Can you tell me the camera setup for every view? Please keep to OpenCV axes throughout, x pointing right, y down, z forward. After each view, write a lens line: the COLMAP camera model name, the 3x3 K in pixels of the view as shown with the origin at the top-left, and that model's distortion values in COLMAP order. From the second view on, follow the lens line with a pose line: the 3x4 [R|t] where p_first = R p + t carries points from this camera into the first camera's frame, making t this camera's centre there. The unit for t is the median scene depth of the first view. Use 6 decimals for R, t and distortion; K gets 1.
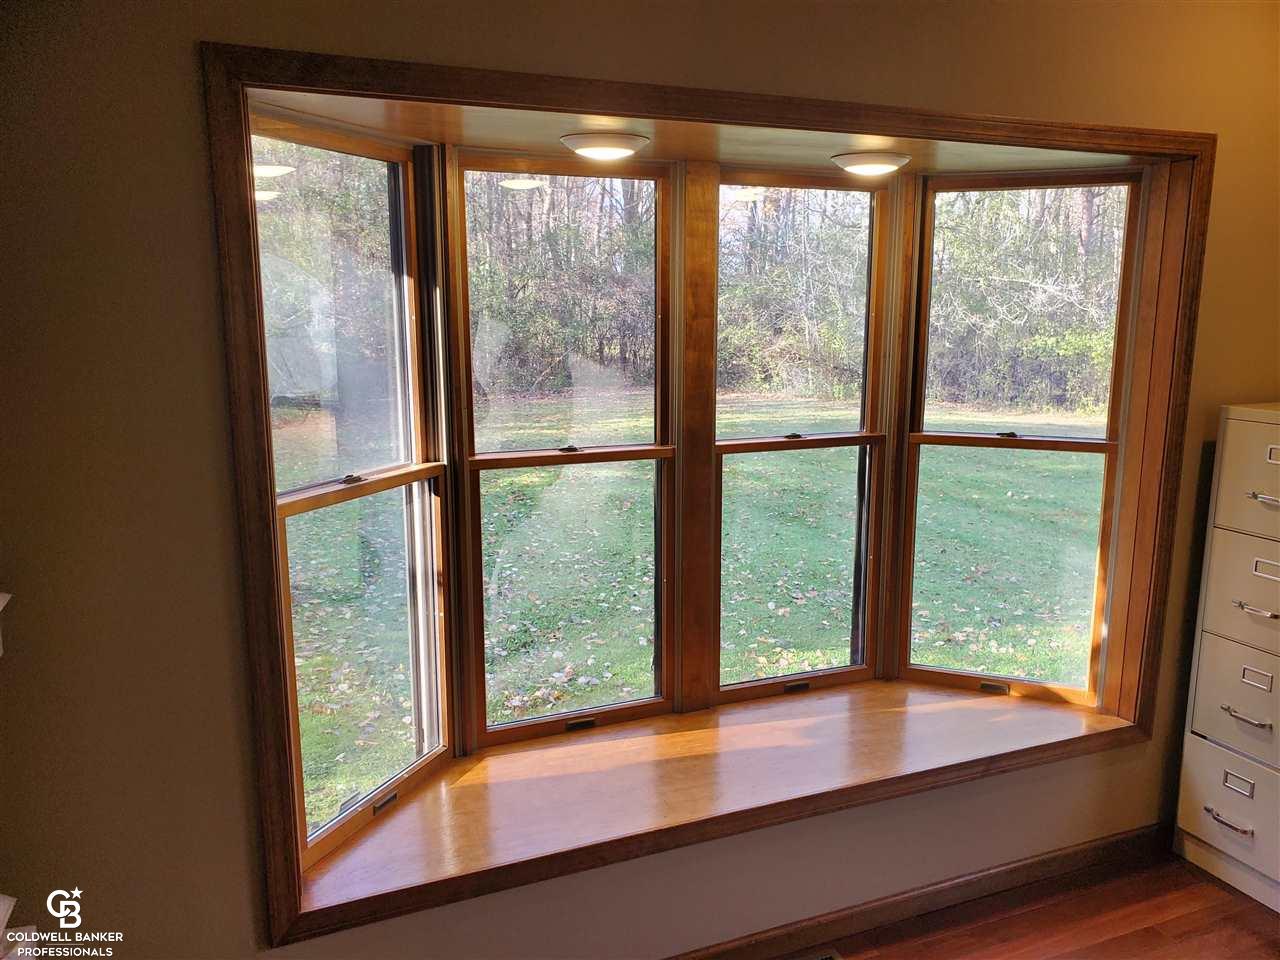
lens RADIAL K [[997.7, 0, 673.7], [0, 997.7, 486.4], [0, 0, 1]] dist [0.010280, 0.006163]
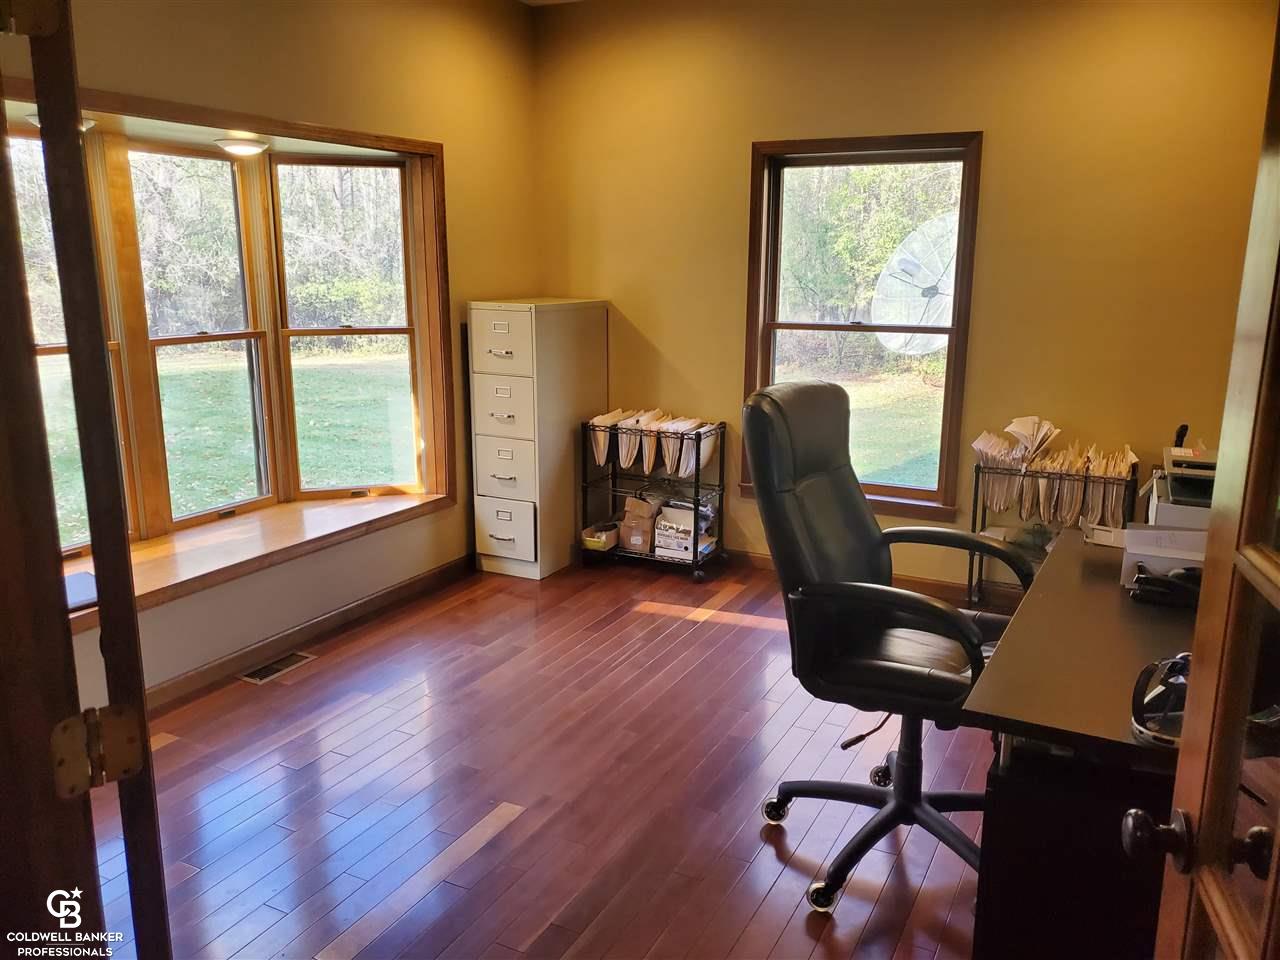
lens RADIAL K [[997.7, 0, 673.7], [0, 997.7, 486.4], [0, 0, 1]] dist [0.010280, 0.006163]
pose [[0.763772, -0.145384, 0.628901, -0.298374], [0.116808, 0.989350, 0.086852, 0.122145], [-0.634830, 0.007126, 0.772619, -0.533579]]
